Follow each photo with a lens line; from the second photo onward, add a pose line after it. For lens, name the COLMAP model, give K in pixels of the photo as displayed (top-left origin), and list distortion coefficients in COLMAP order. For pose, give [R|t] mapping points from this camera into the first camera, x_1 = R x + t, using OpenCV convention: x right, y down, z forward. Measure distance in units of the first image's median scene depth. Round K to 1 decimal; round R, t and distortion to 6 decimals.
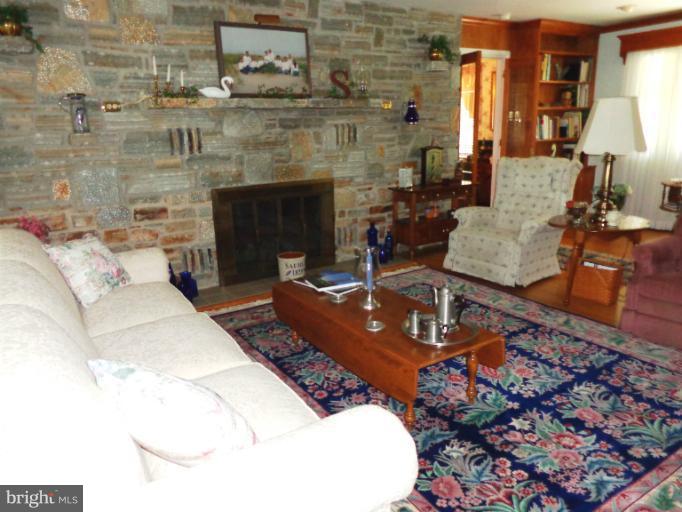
lens RADIAL K [[508.2, 0, 339.9], [0, 508.2, 260.3], [0, 0, 1]] dist [-0.004247, -0.002286]
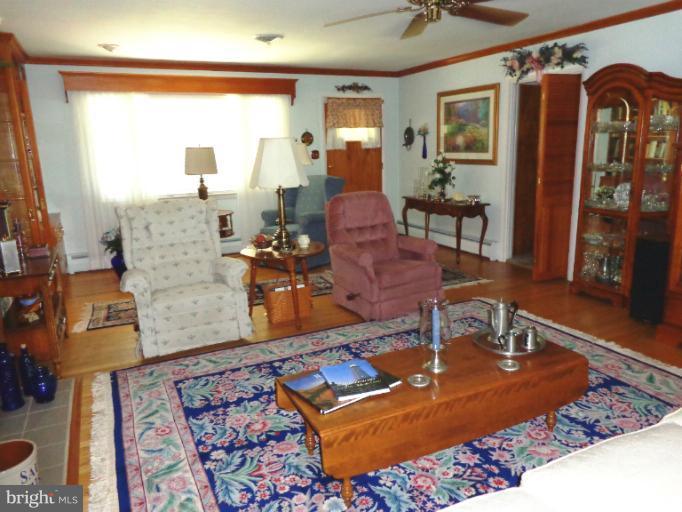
lens RADIAL K [[508.2, 0, 338.5], [0, 508.2, 255.2], [0, 0, 1]] dist [-0.004247, -0.002286]
pose [[0.115793, -0.197510, 0.973438, -0.534012], [0.276621, 0.947671, 0.159377, -0.196874], [-0.953977, 0.250818, 0.164369, 0.670075]]
